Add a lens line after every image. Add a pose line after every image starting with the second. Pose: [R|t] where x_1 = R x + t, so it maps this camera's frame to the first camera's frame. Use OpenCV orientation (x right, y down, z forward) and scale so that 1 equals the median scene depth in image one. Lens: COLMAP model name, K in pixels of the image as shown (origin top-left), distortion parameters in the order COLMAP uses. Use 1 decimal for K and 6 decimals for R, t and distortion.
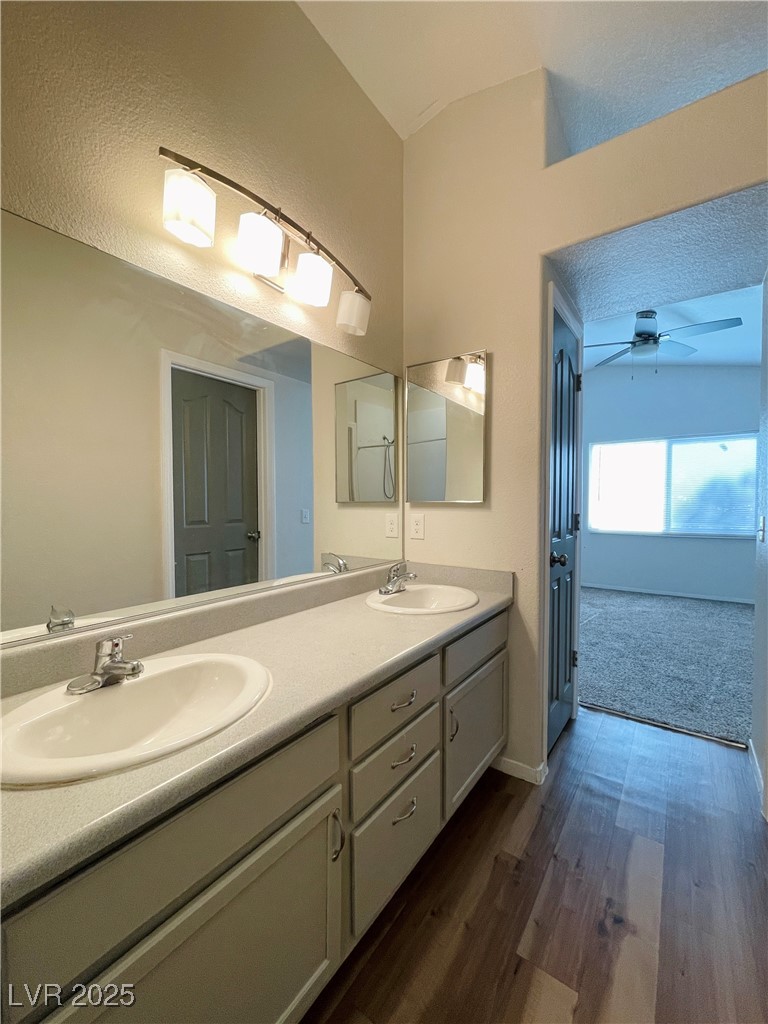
lens RADIAL K [[414.7, 0, 385.2], [0, 414.7, 514.1], [0, 0, 1]] dist [-0.001887, -0.000500]
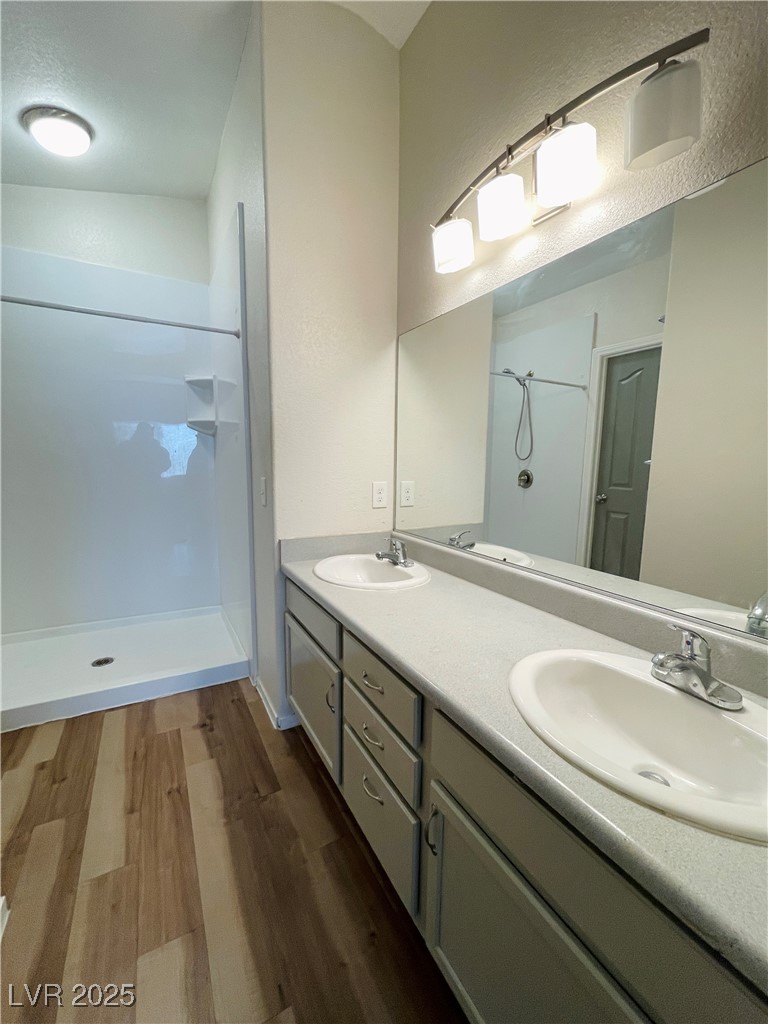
lens RADIAL K [[414.7, 0, 385.2], [0, 414.7, 514.1], [0, 0, 1]] dist [-0.001887, -0.000500]
pose [[-0.419557, 0.114414, -0.900490, 0.817647], [-0.045348, 0.988144, 0.146679, -0.076364], [0.906595, 0.102376, -0.409394, 1.307909]]
